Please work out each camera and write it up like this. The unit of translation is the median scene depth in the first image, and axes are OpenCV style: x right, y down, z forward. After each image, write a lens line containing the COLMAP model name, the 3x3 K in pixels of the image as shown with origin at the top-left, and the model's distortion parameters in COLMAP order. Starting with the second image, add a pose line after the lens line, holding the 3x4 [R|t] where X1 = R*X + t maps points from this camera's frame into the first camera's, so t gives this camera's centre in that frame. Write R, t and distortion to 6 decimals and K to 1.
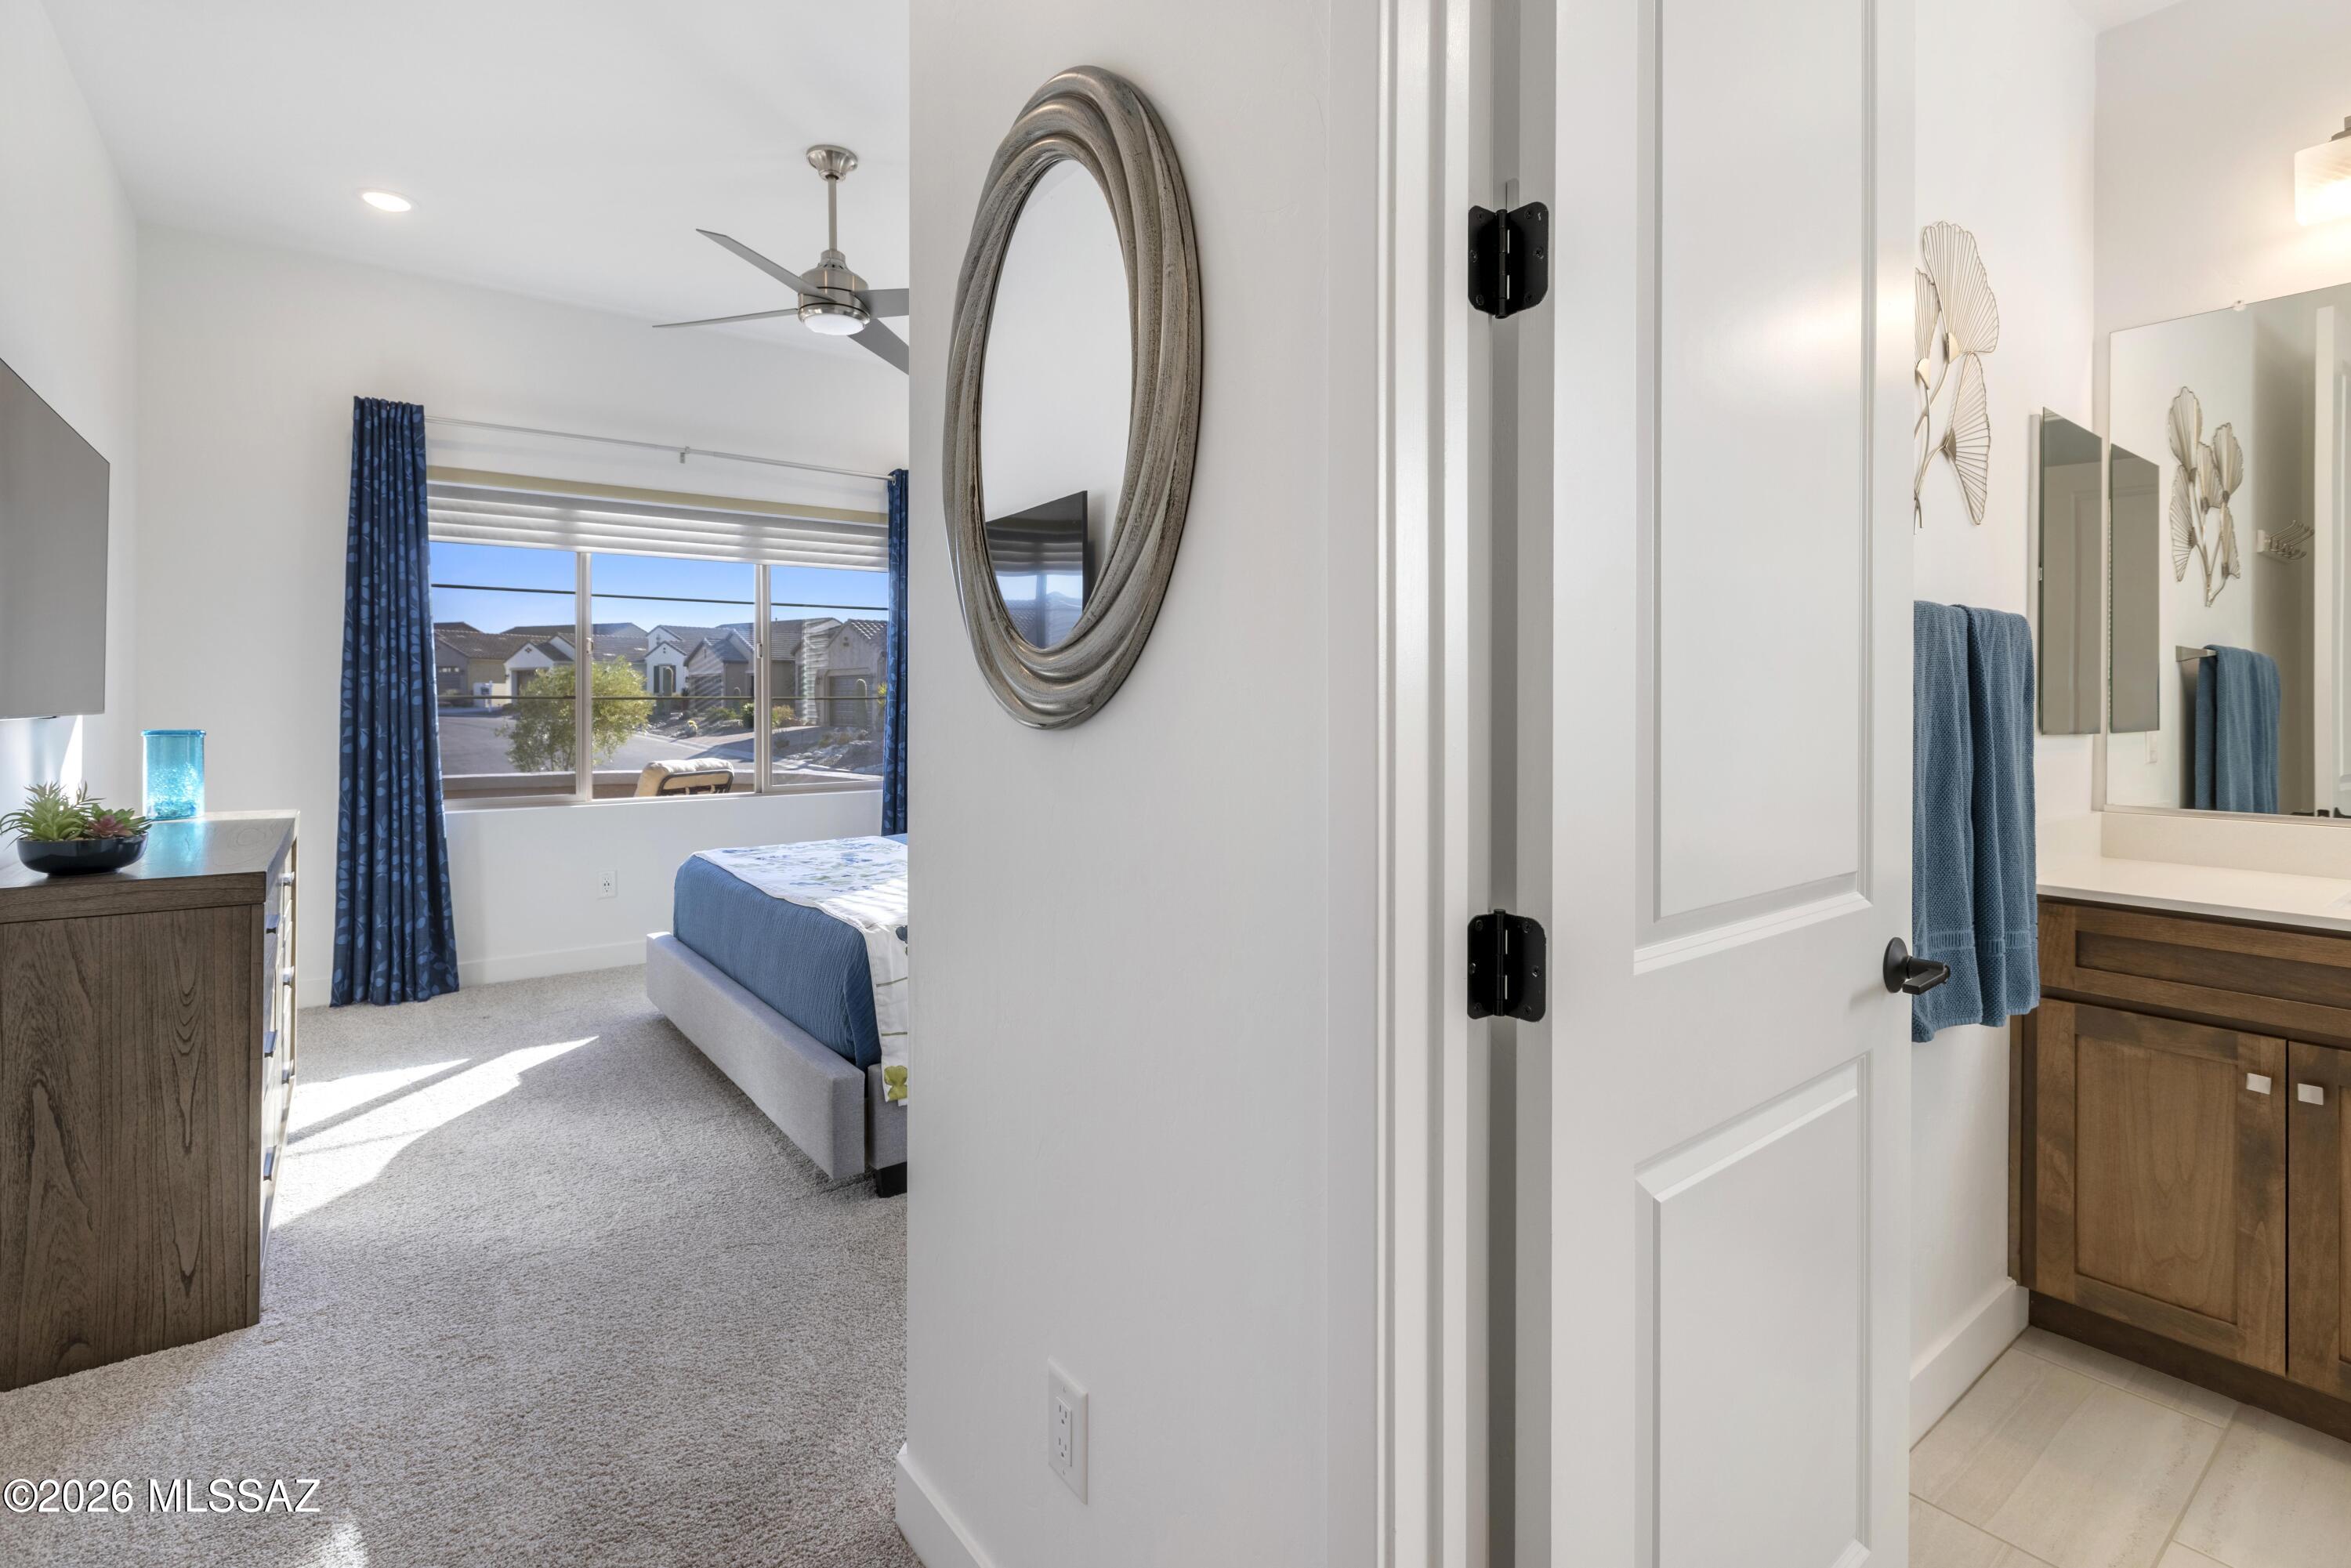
lens RADIAL K [[1174.5, 0, 1253.0], [0, 1174.5, 693.1], [0, 0, 1]] dist [0.015166, 0.000039]
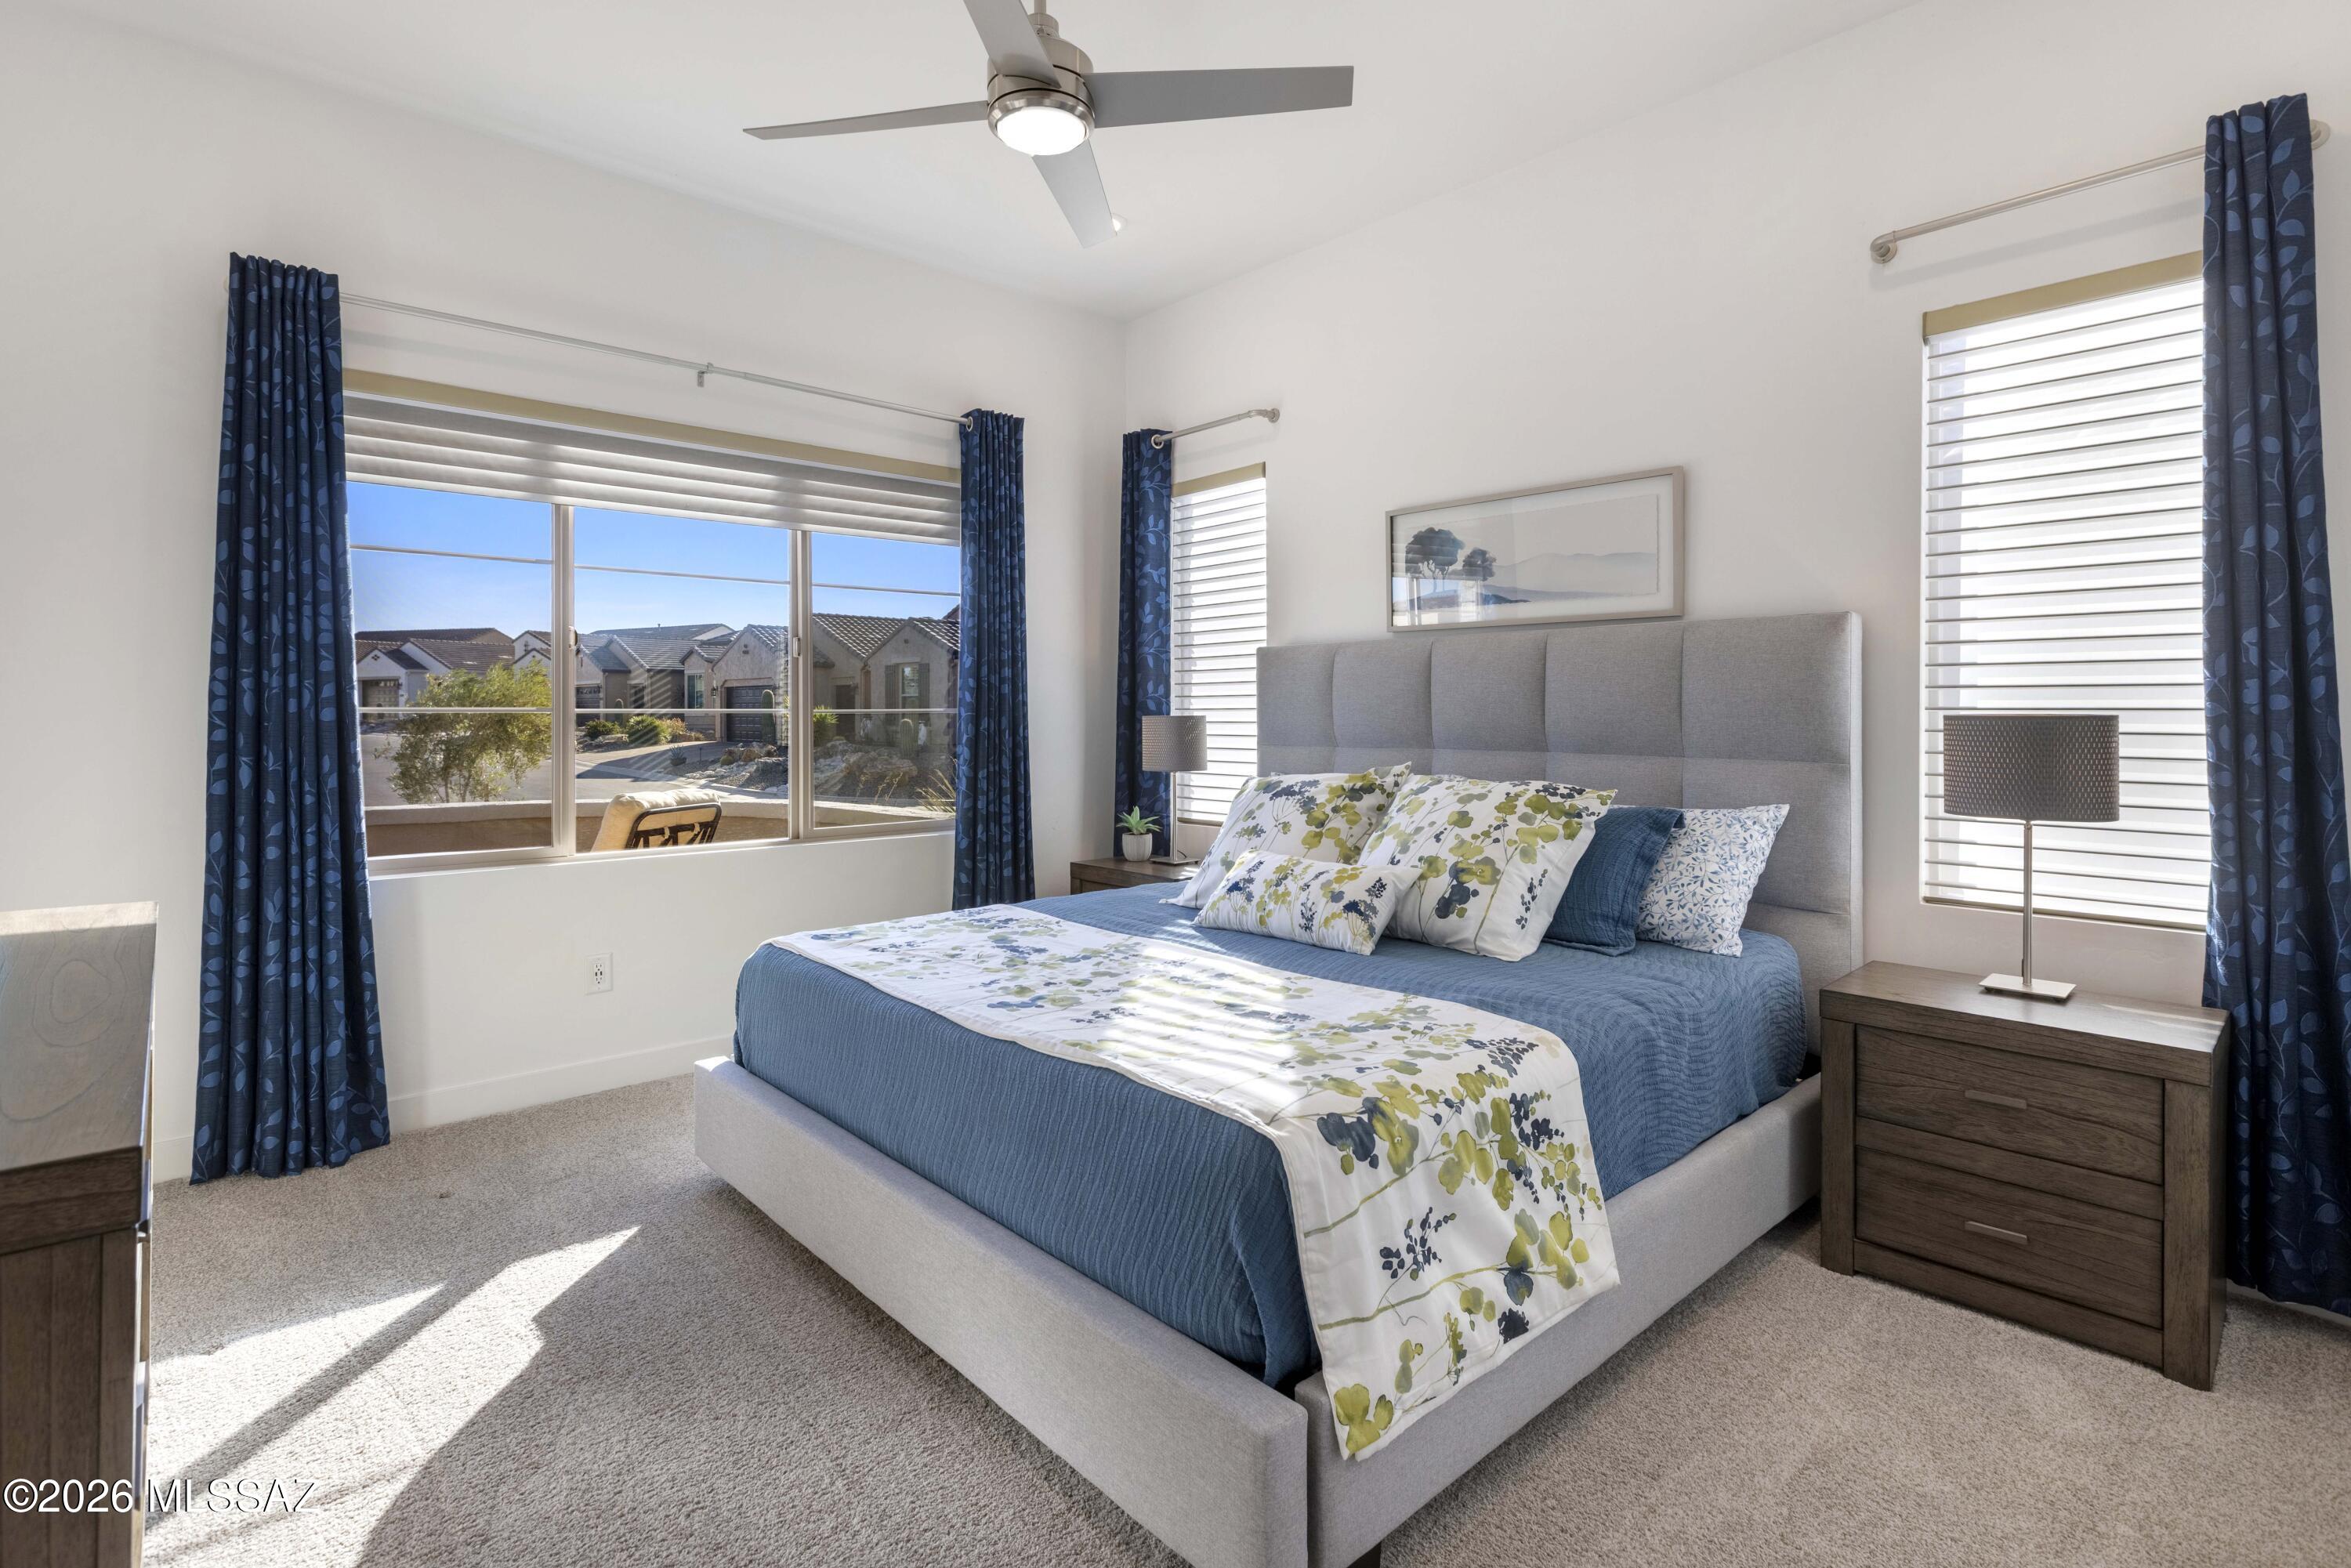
lens RADIAL K [[1110.4, 0, 1170.2], [0, 1110.4, 703.5], [0, 0, 1]] dist [0.009741, -0.000952]
pose [[0.996003, 0.000274, 0.089325, -0.292275], [-0.000084, 0.999998, -0.002135, 0.001343], [-0.089325, 0.002119, 0.996000, 0.333326]]
